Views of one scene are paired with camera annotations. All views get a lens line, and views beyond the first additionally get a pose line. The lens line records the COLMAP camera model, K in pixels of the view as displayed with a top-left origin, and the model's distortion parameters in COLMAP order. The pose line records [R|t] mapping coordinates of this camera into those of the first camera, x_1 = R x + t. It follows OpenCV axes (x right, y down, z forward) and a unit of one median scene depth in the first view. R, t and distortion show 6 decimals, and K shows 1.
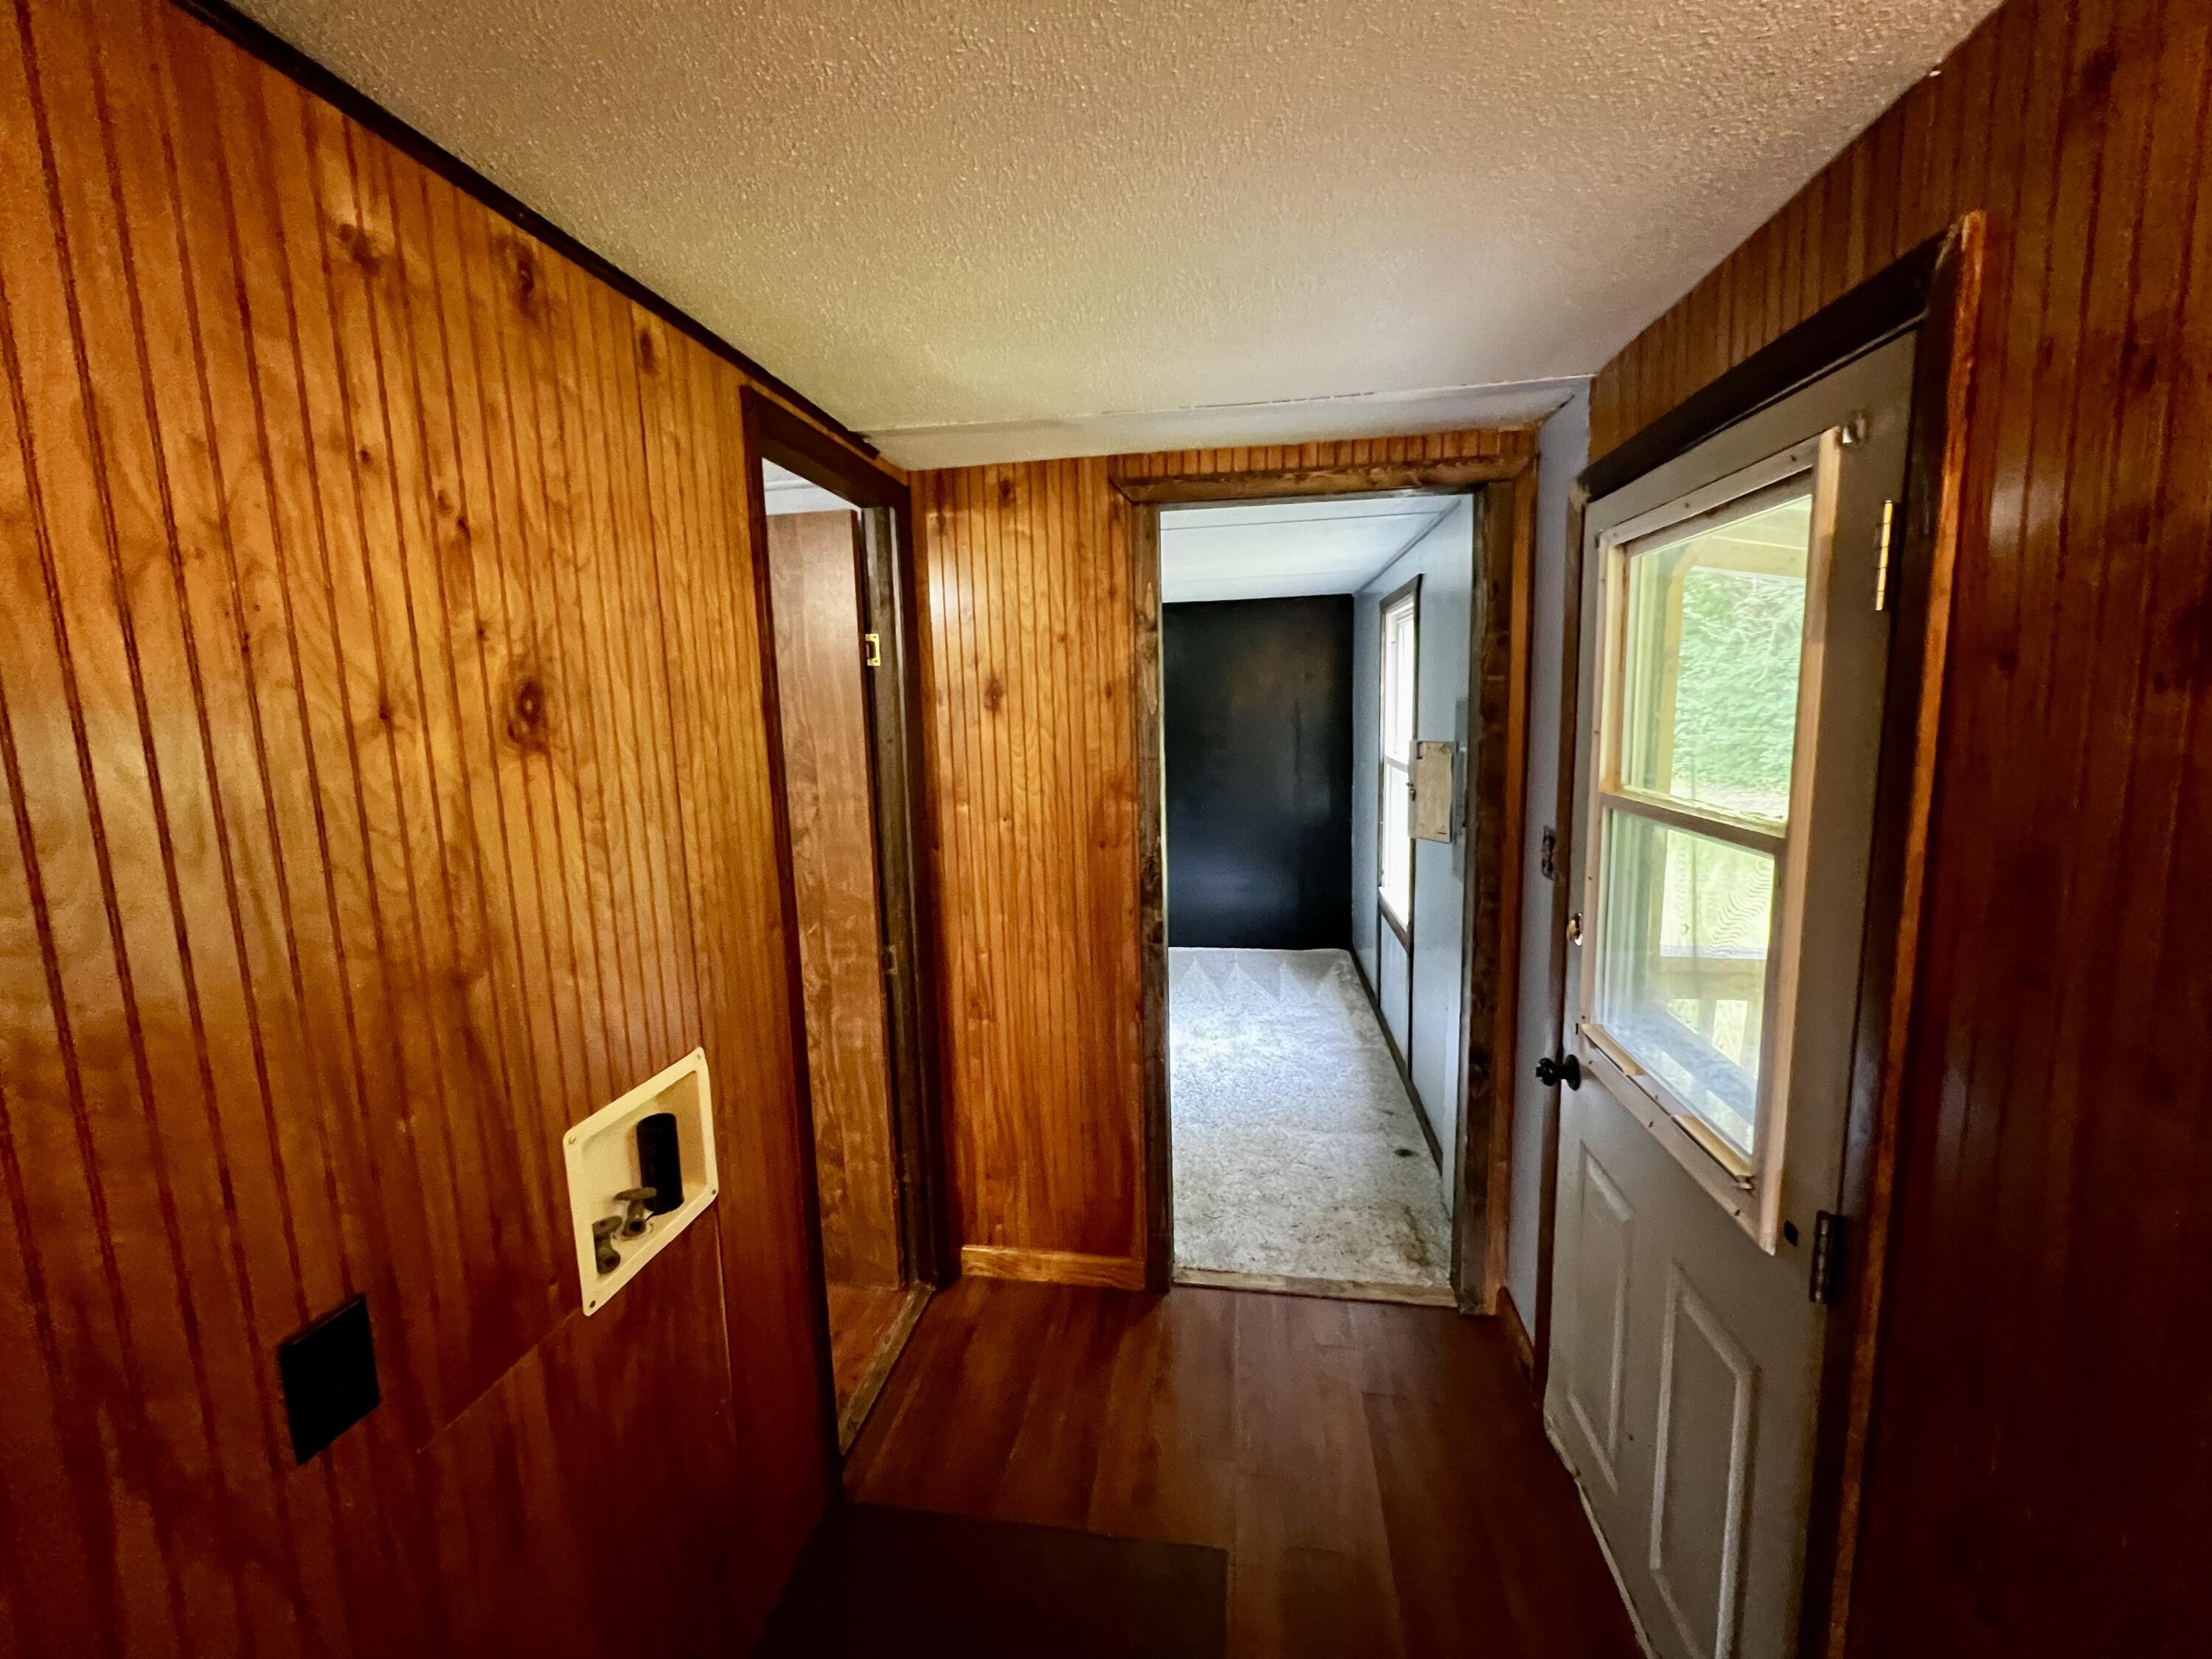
lens RADIAL K [[886.6, 0, 1107.5], [0, 886.6, 827.2], [0, 0, 1]] dist [-0.000932, -0.000518]
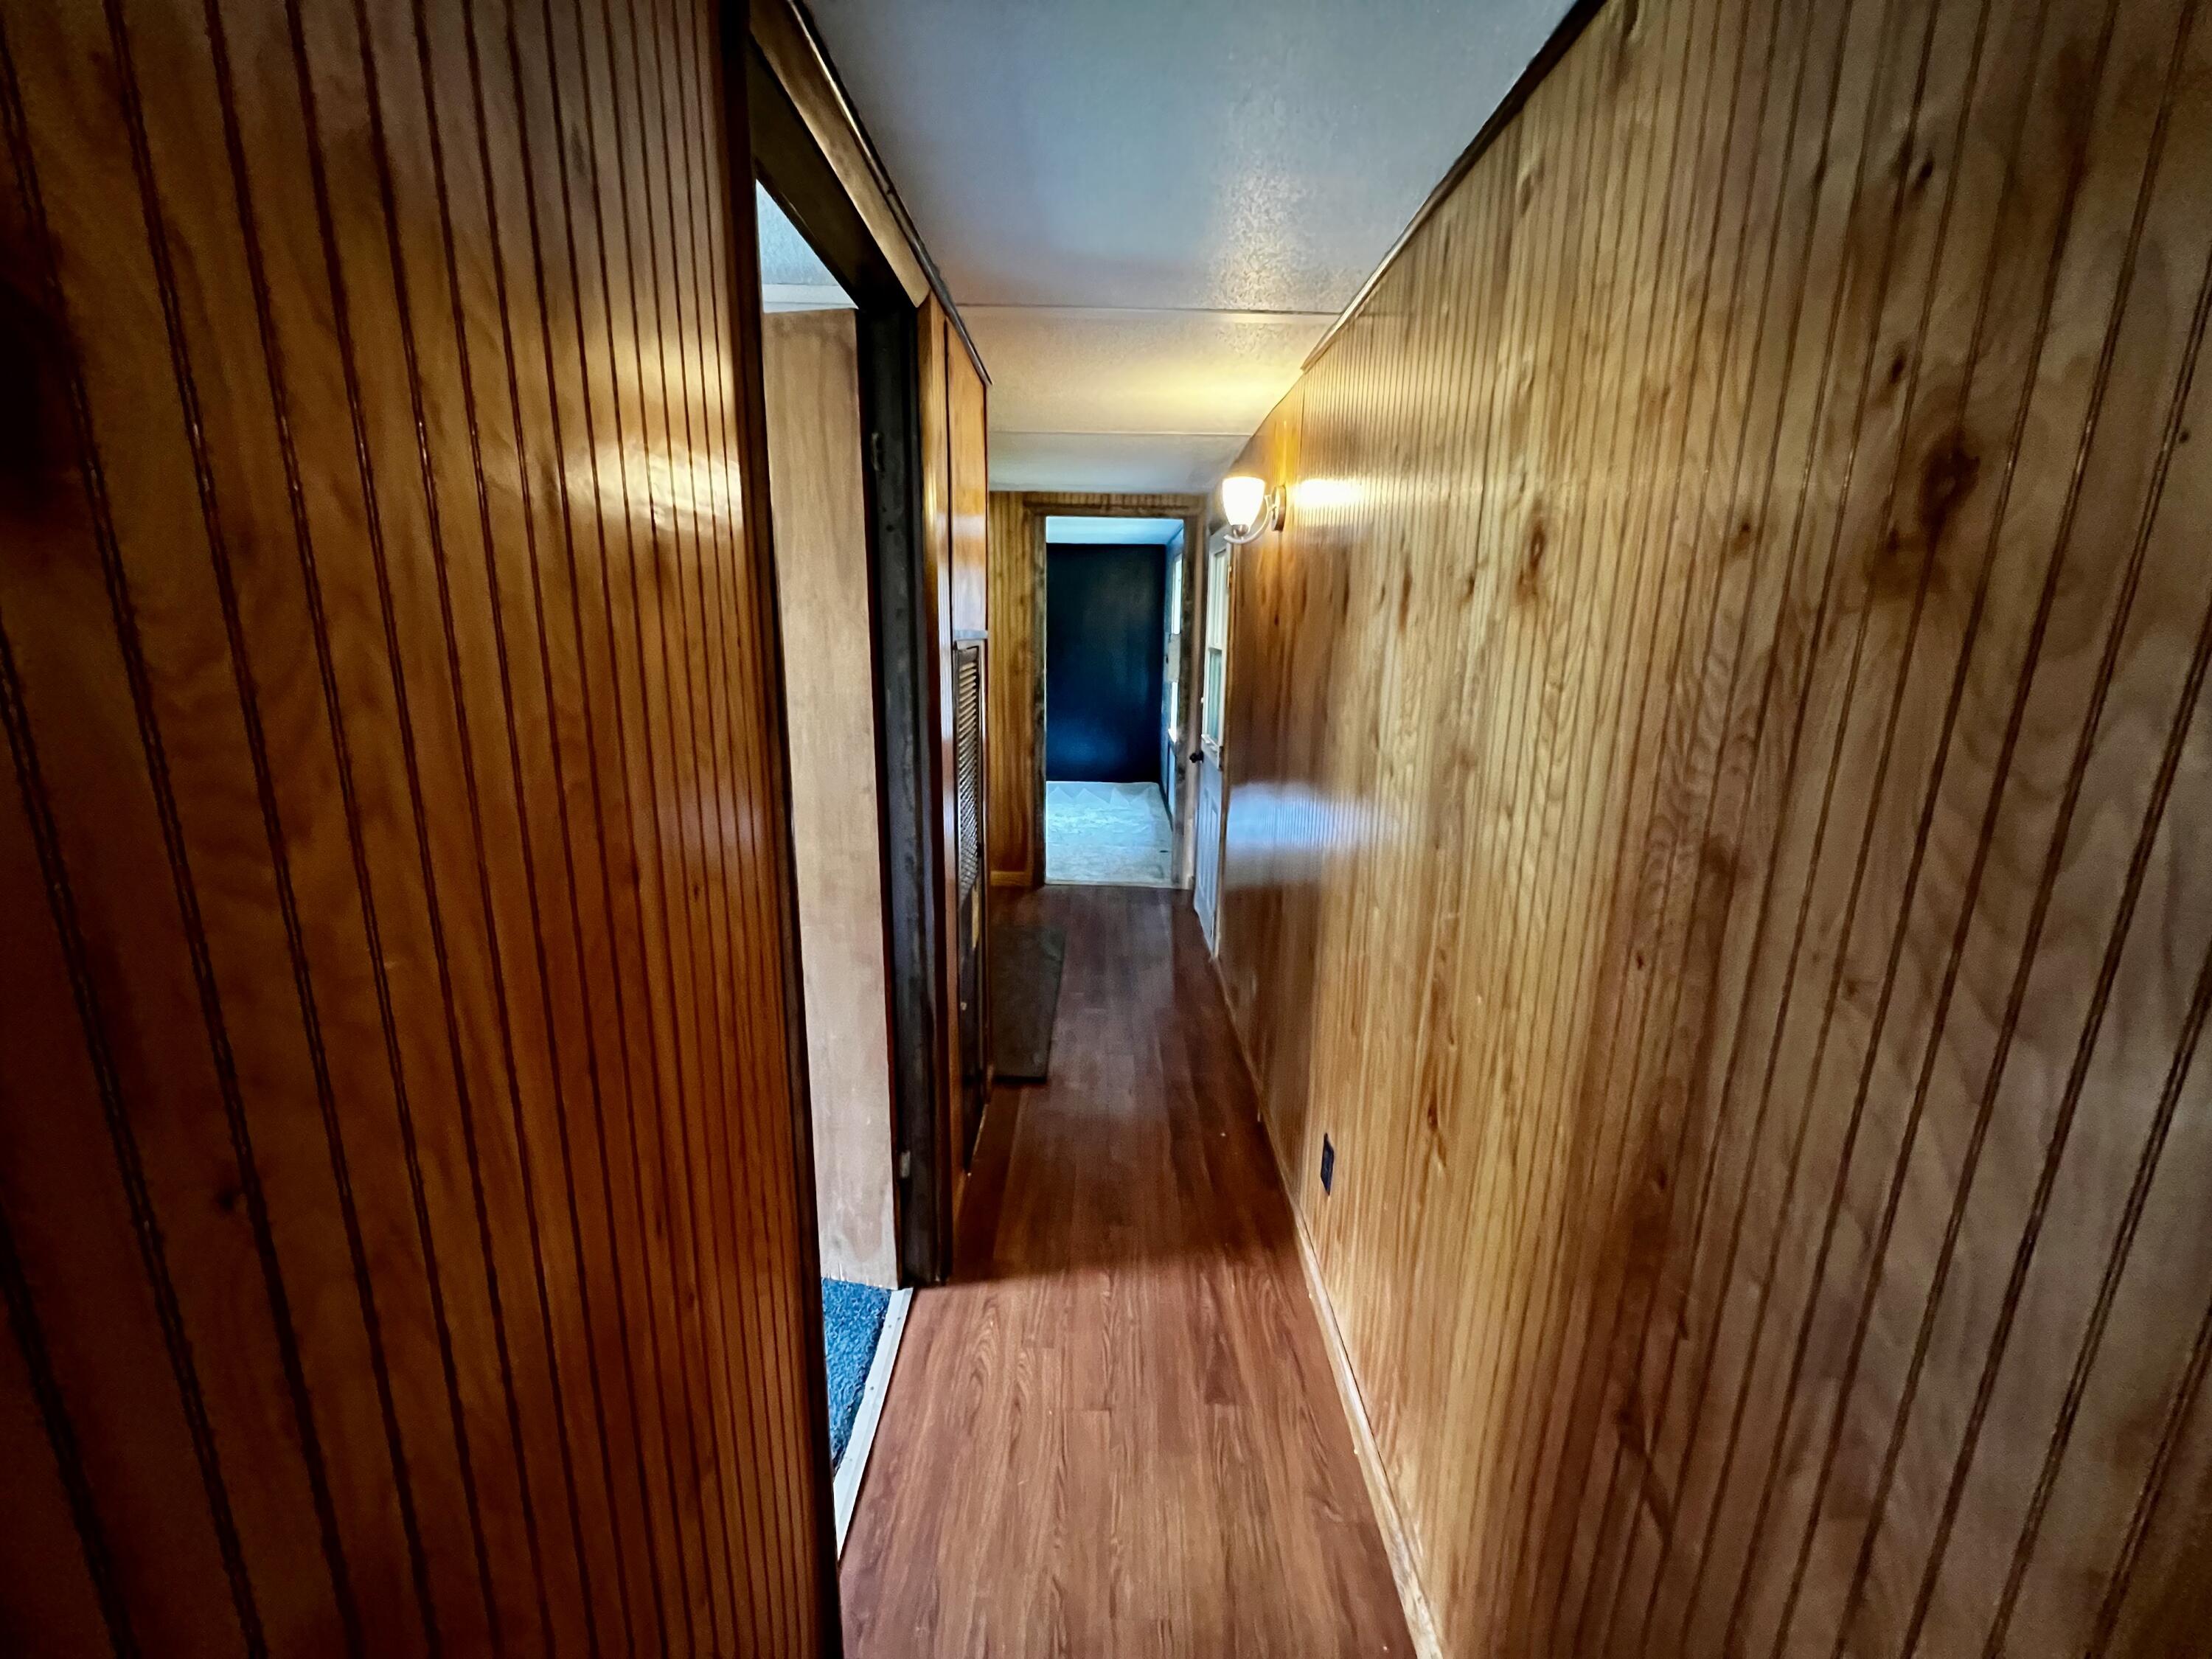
lens RADIAL K [[886.6, 0, 1106.5], [0, 886.6, 823.4], [0, 0, 1]] dist [-0.000932, -0.000518]
pose [[0.988044, 0.009472, 0.153884, -0.119693], [-0.022603, 0.996225, 0.083810, 0.202141], [-0.152509, -0.086286, 0.984528, -1.207370]]
